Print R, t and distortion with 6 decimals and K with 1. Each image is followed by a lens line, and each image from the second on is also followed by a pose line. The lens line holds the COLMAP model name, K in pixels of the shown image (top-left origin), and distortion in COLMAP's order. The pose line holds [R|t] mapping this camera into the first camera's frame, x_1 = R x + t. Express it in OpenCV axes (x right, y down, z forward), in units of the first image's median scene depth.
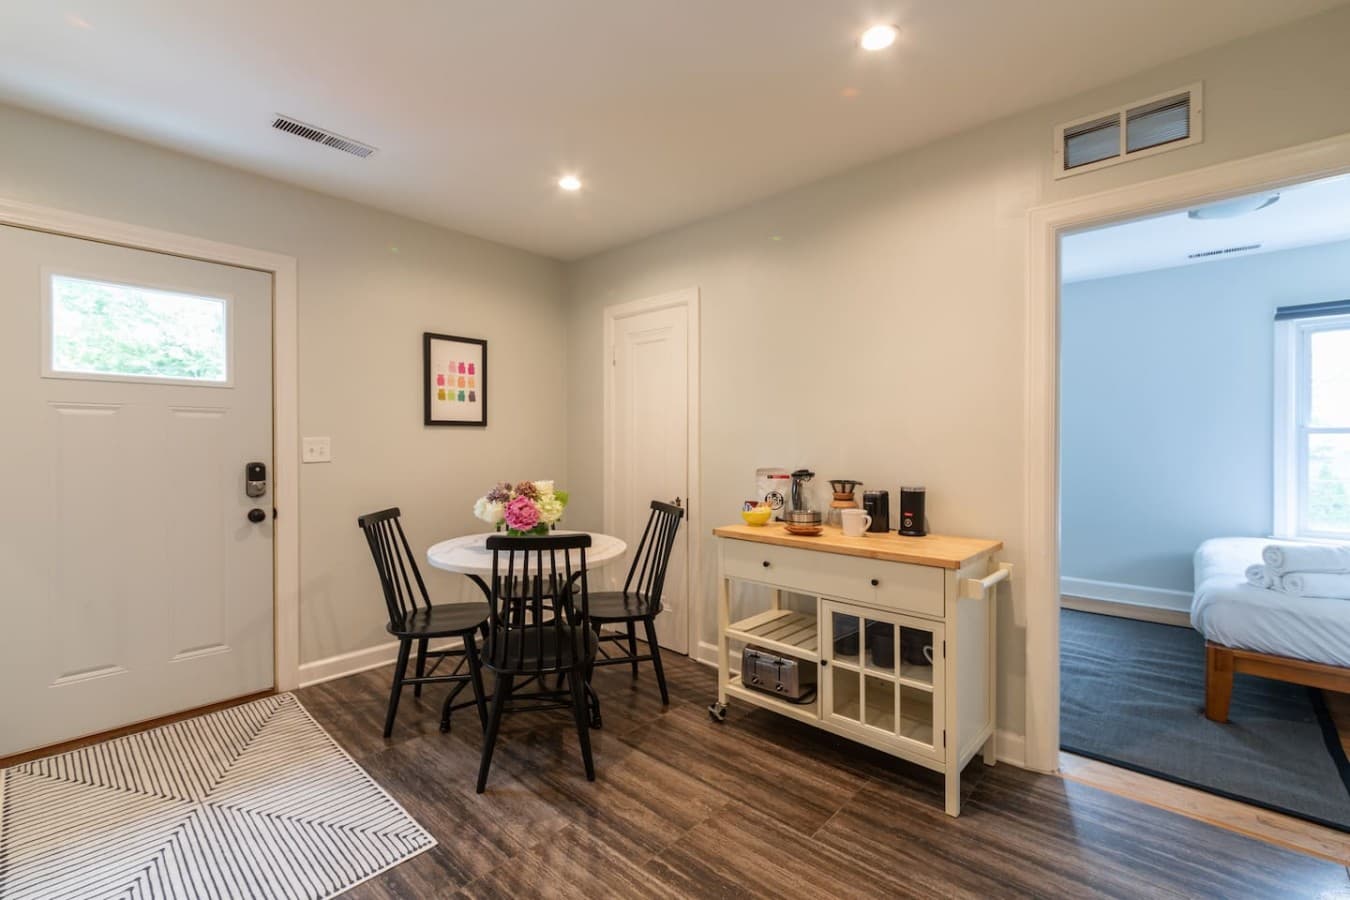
lens RADIAL K [[563.2, 0, 661.0], [0, 563.2, 447.1], [0, 0, 1]] dist [0.002557, 0.000232]
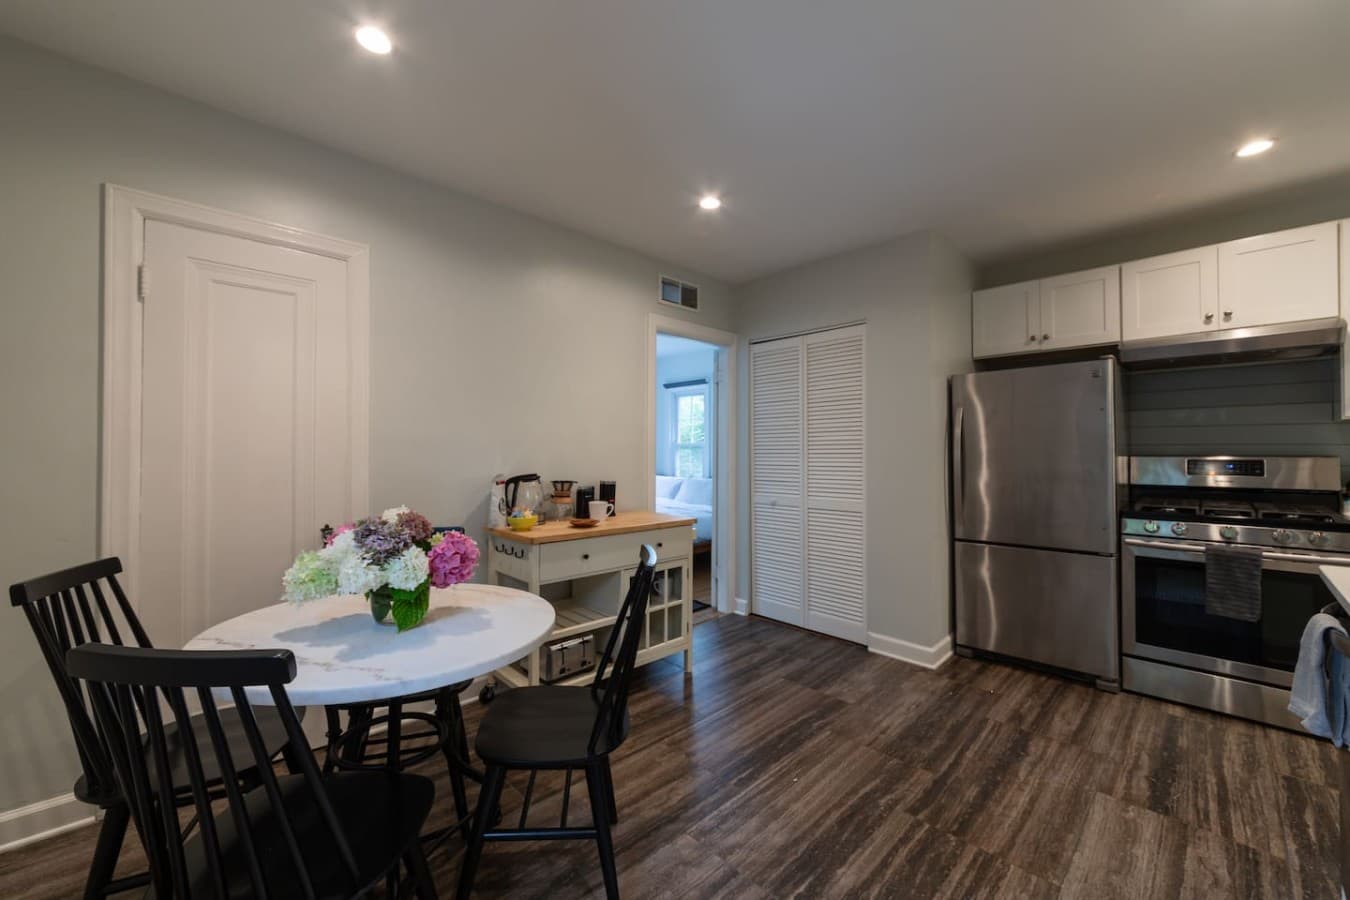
lens RADIAL K [[532.8, 0, 663.2], [0, 532.8, 444.1], [0, 0, 1]] dist [0.000057, 0.000021]
pose [[0.089701, 0.016192, 0.995837, -0.856900], [0.004973, 0.999848, -0.016705, 0.001371], [-0.995956, 0.006451, 0.089606, 0.740470]]
